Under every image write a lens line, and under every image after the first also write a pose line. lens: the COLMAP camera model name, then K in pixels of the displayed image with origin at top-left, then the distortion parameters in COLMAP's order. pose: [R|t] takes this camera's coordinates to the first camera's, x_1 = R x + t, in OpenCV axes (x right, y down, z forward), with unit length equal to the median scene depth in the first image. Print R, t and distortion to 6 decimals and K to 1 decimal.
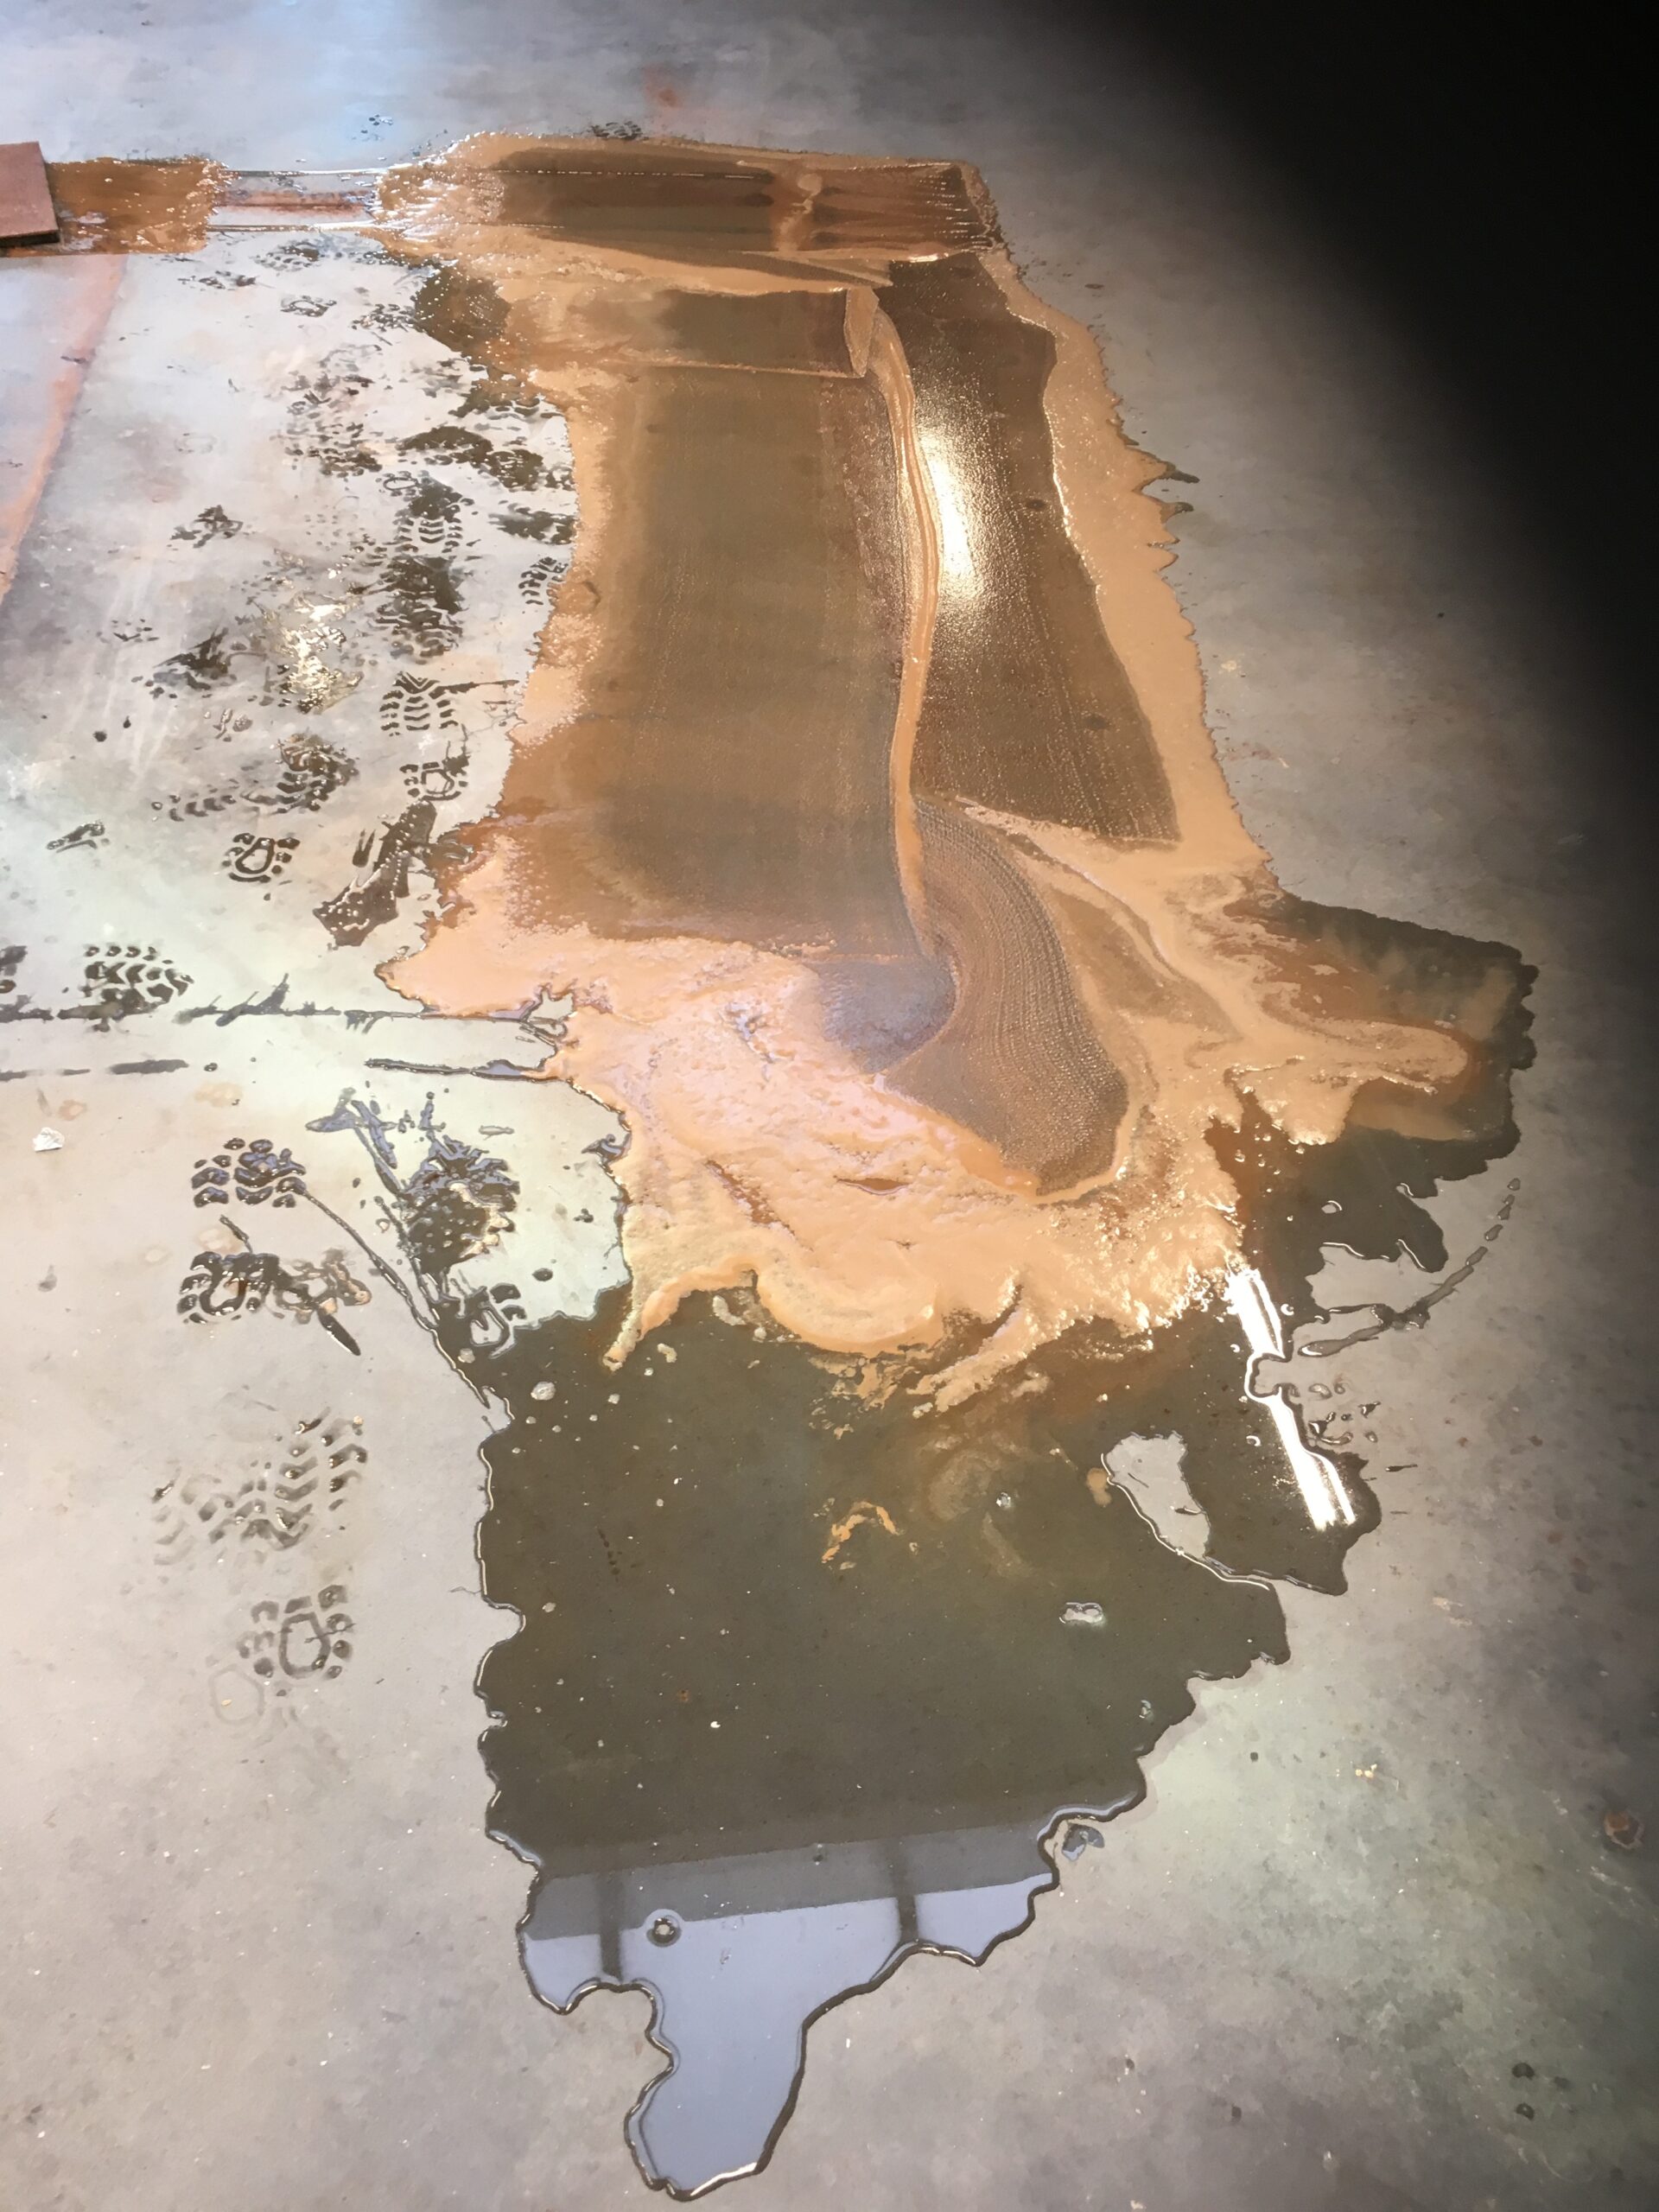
lens RADIAL K [[1872.5, 0, 832.5], [0, 1872.5, 1110.6], [0, 0, 1]] dist [0.066756, -0.085433]
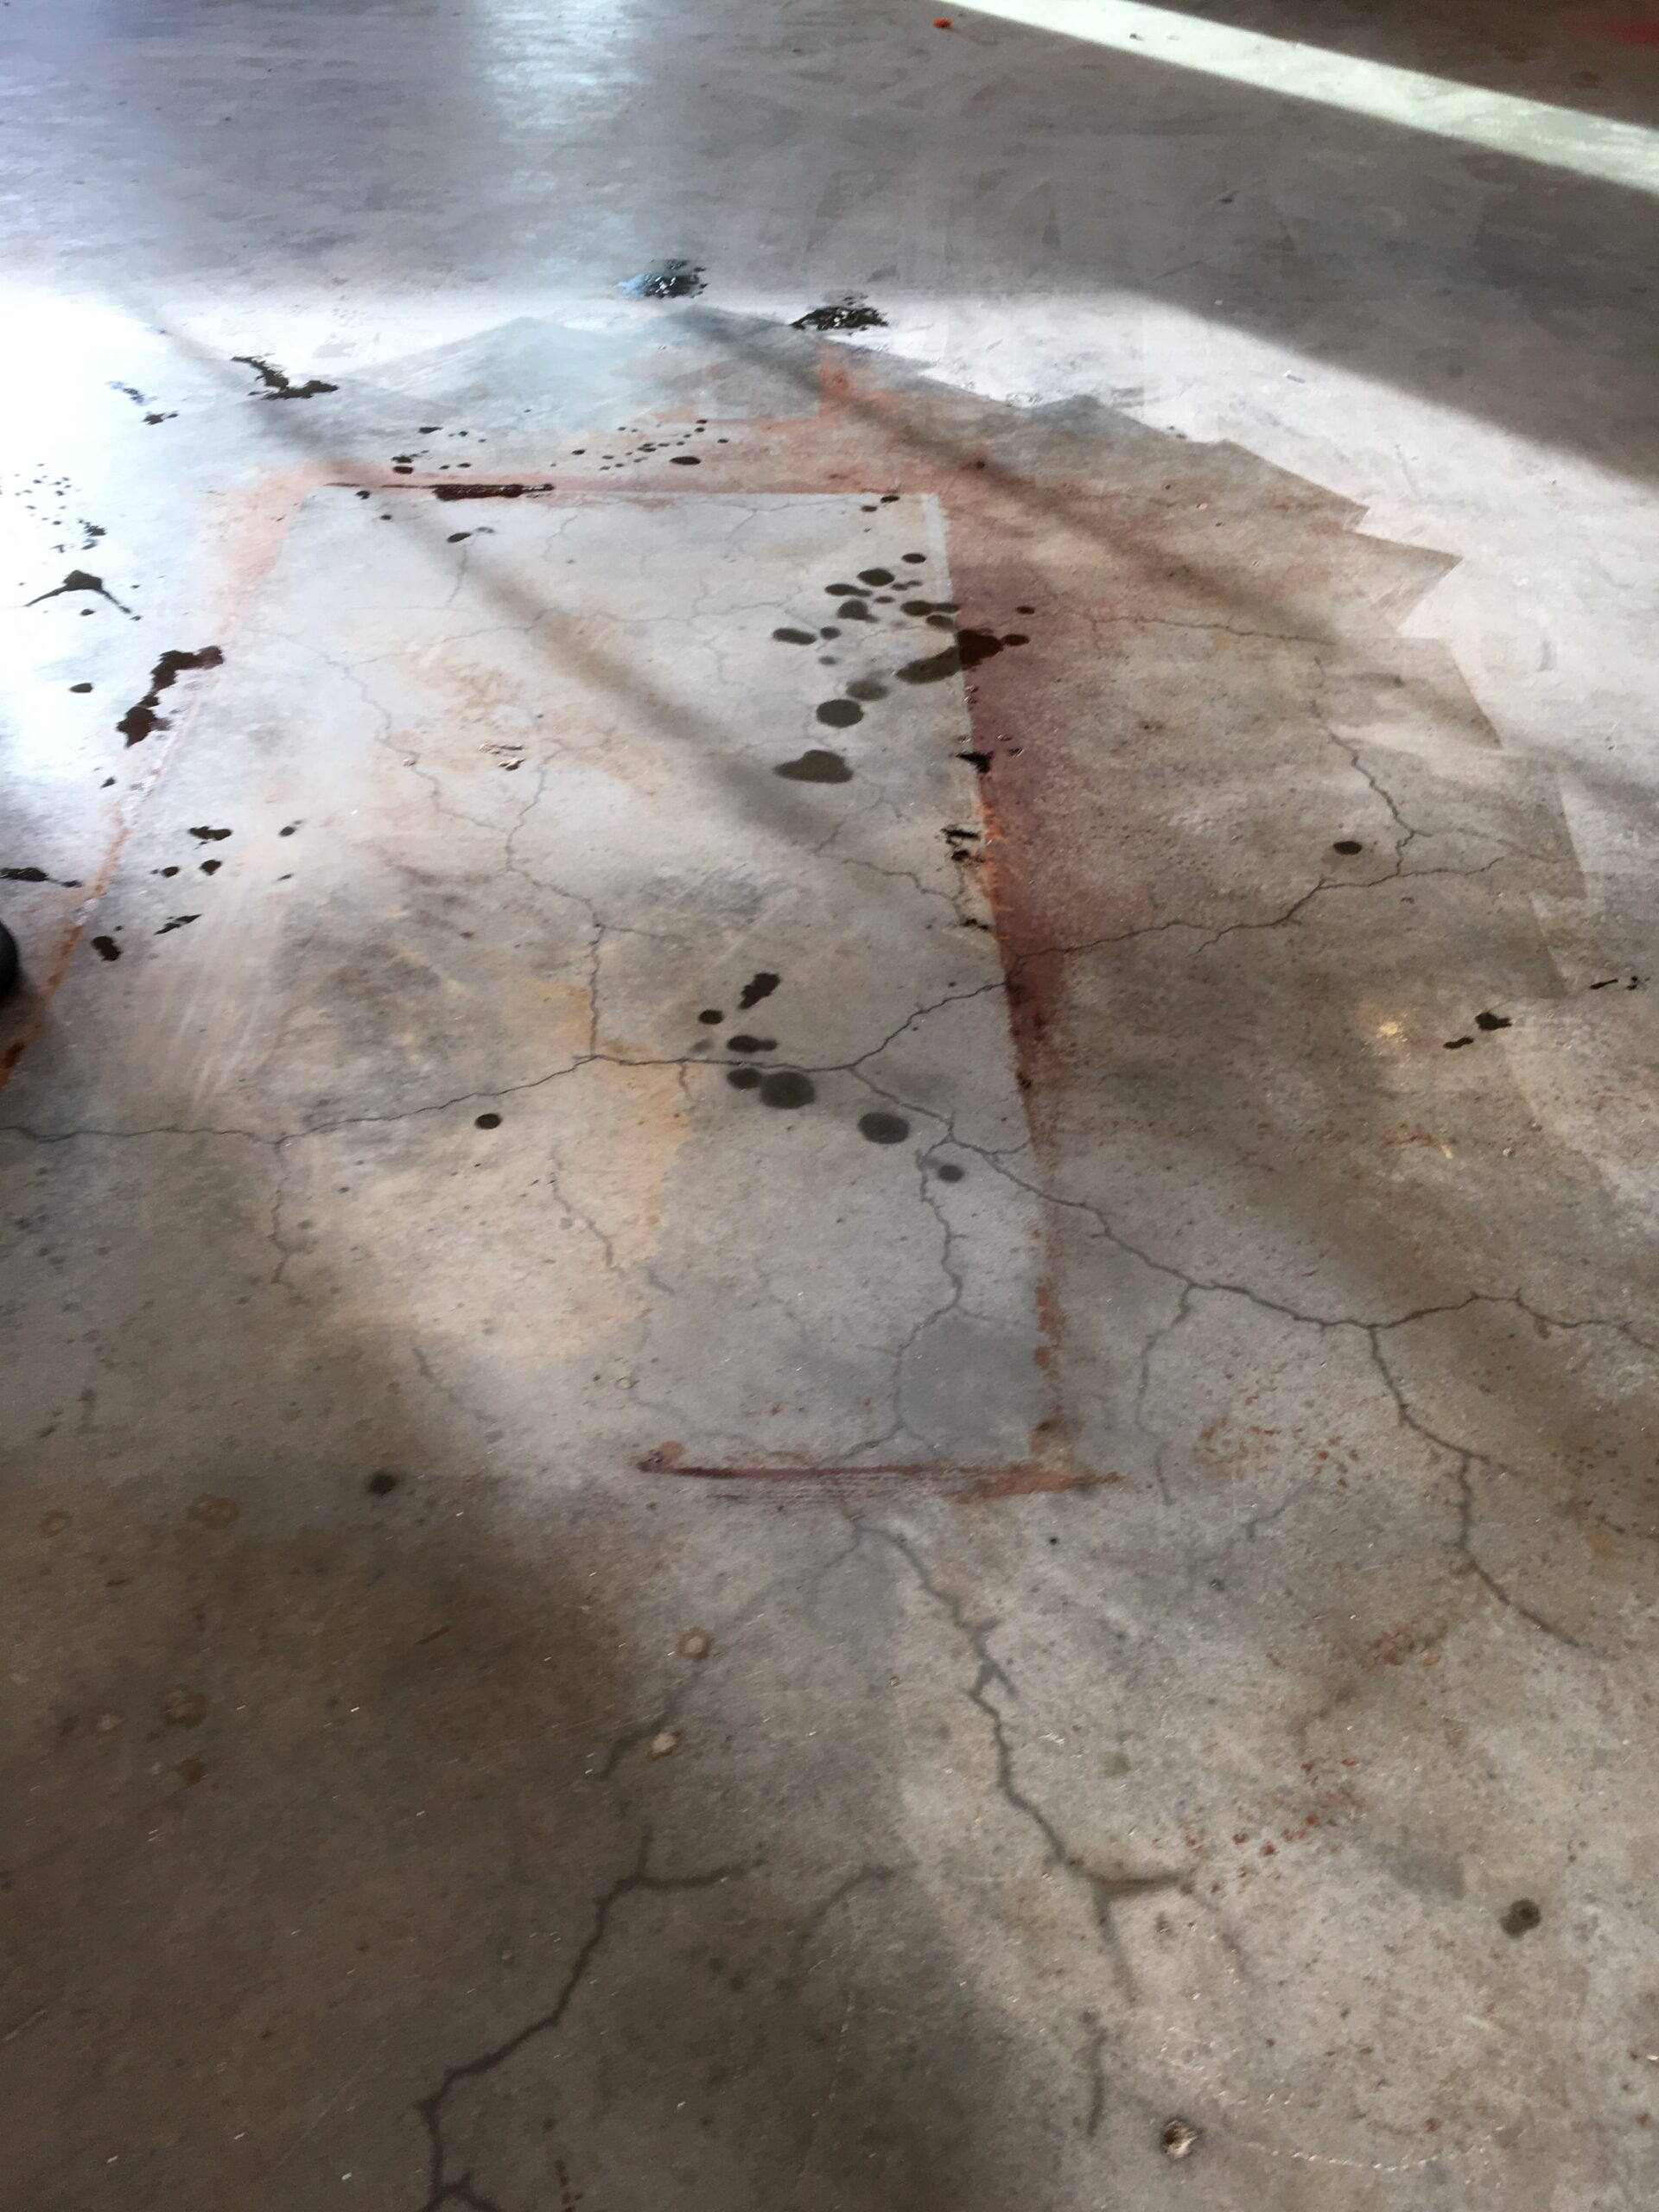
lens RADIAL K [[1872.5, 0, 823.6], [0, 1872.5, 1101.5], [0, 0, 1]] dist [0.066756, -0.085433]
pose [[0.993850, 0.044031, -0.101601, 0.033803], [-0.053811, 0.993962, -0.095625, -0.096373], [0.096777, 0.100504, 0.990219, 0.084931]]
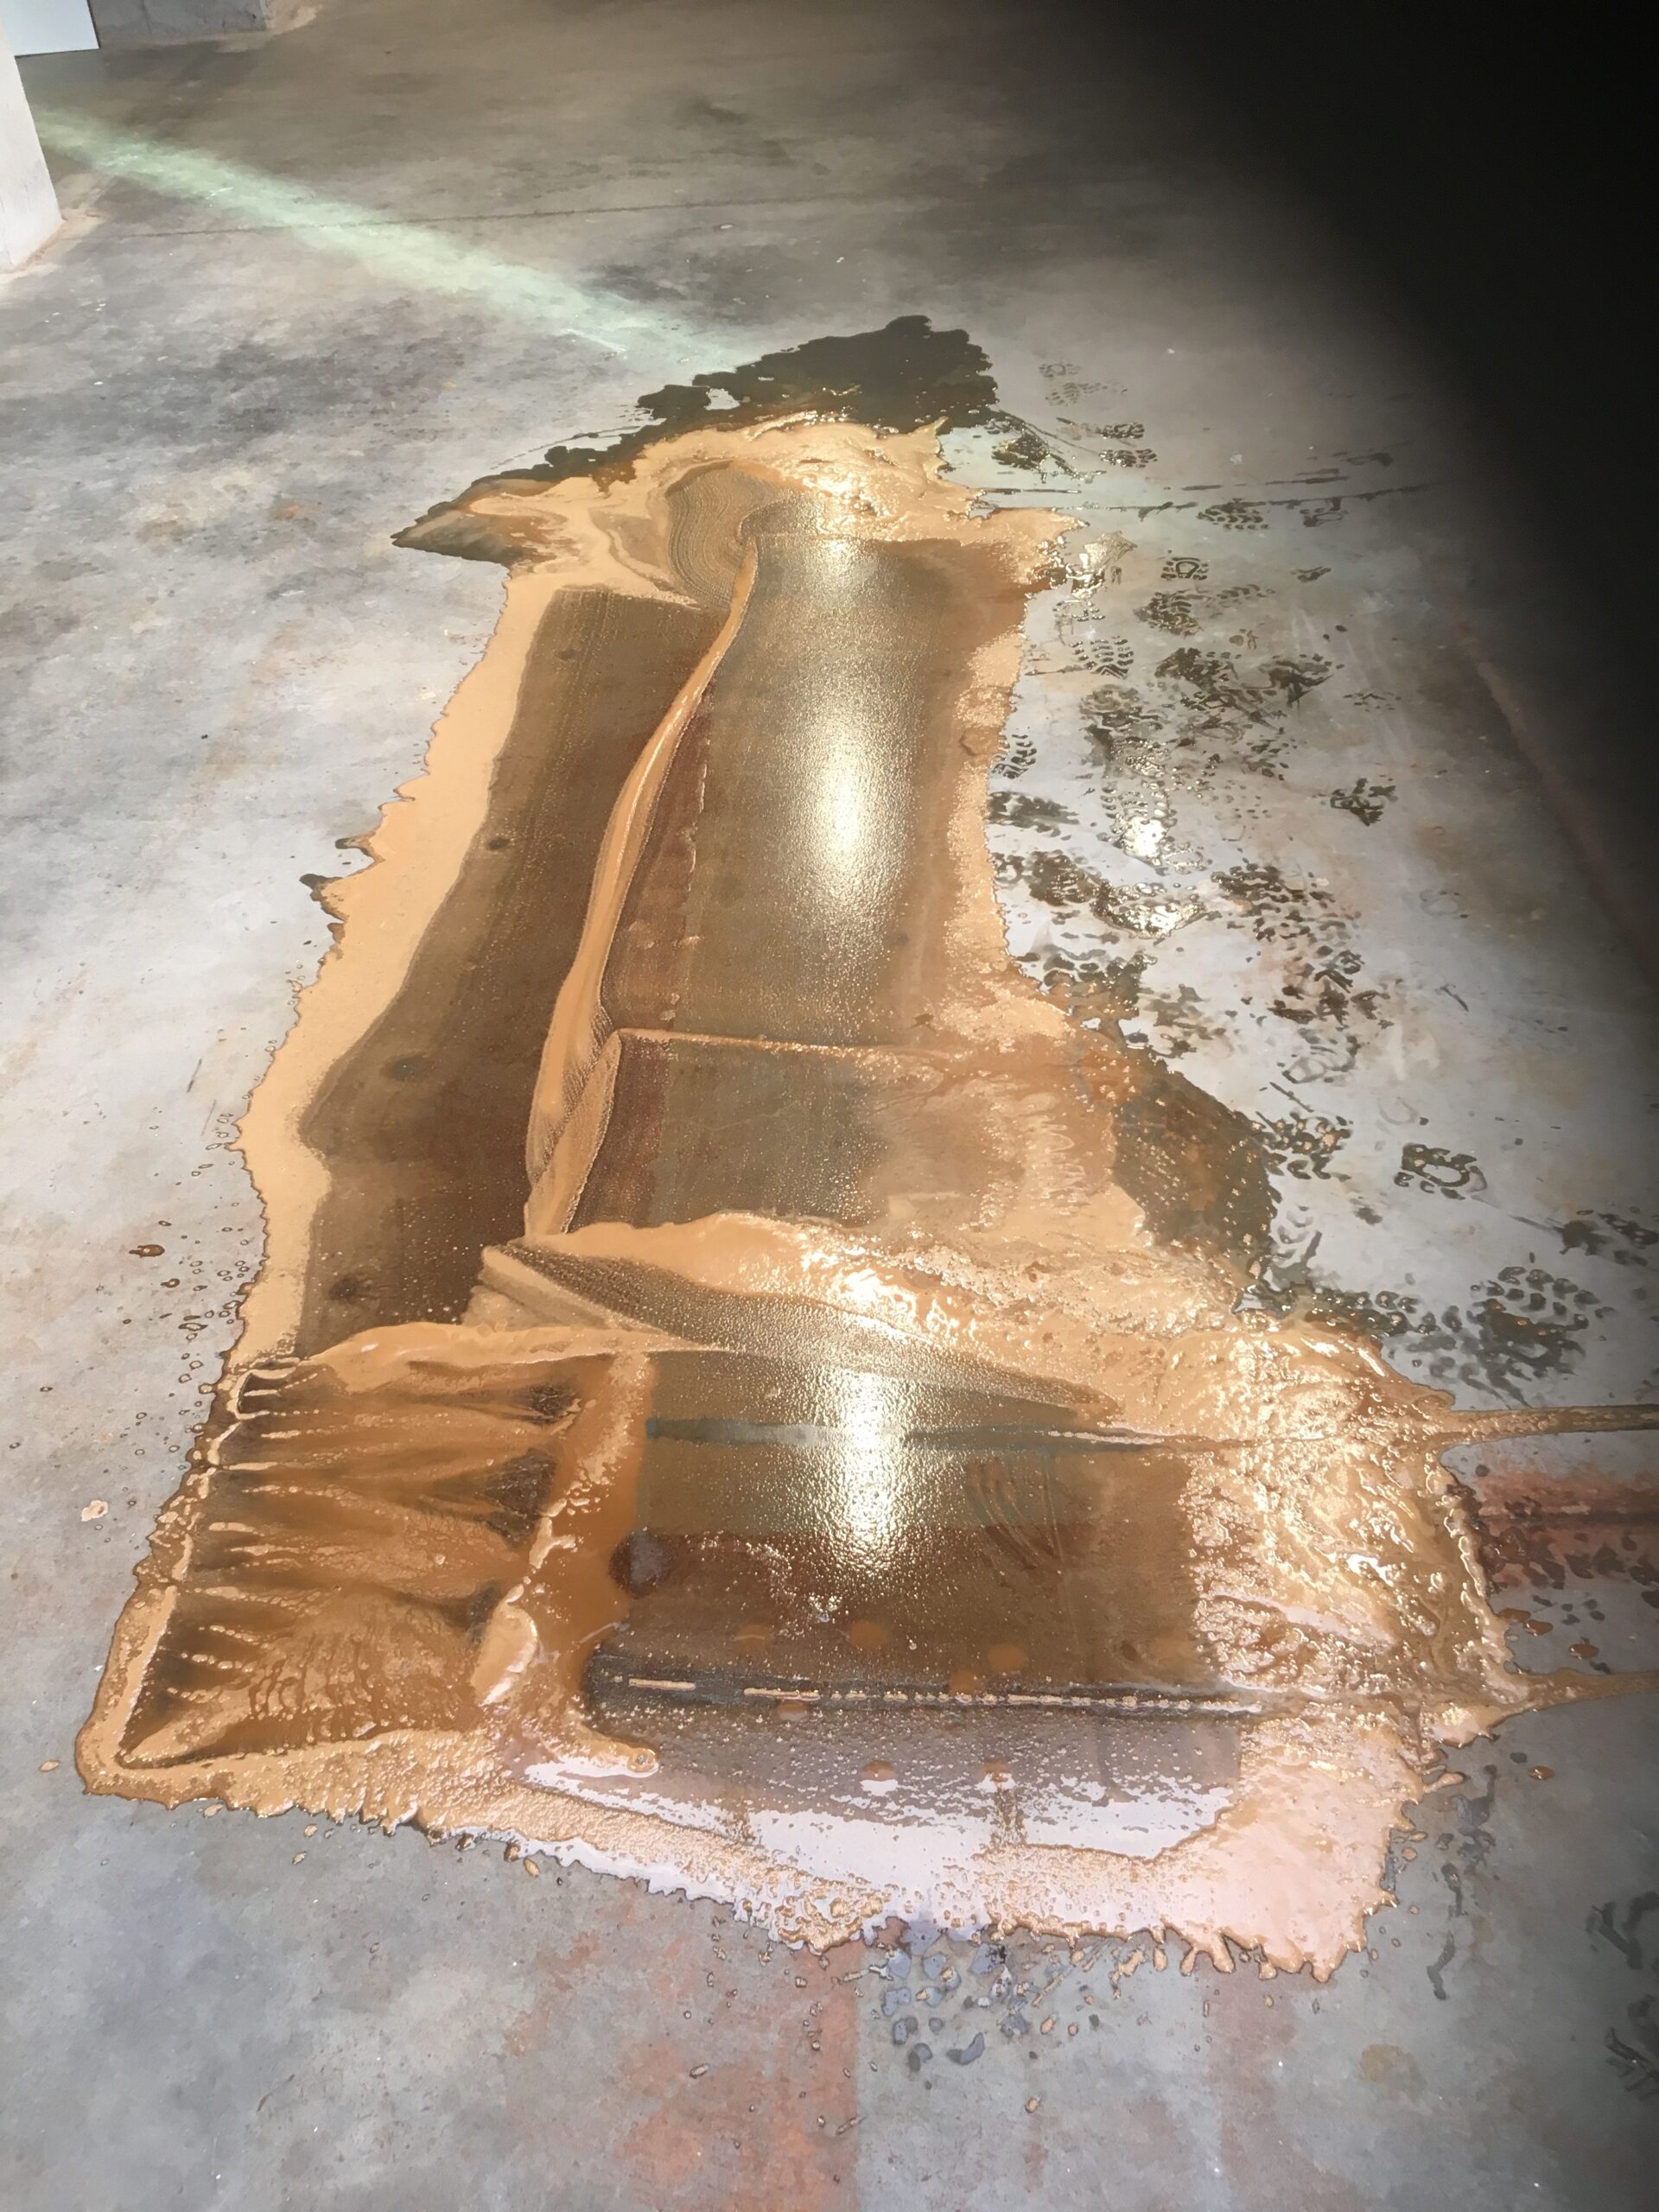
lens RADIAL K [[1872.5, 0, 829.5], [0, 1872.5, 1106.3], [0, 0, 1]] dist [0.066756, -0.085433]
pose [[-0.992254, -0.062247, 0.107501, -0.179804], [0.102080, 0.084558, 0.991176, -1.339417], [-0.070788, 0.994472, -0.077549, 1.308334]]
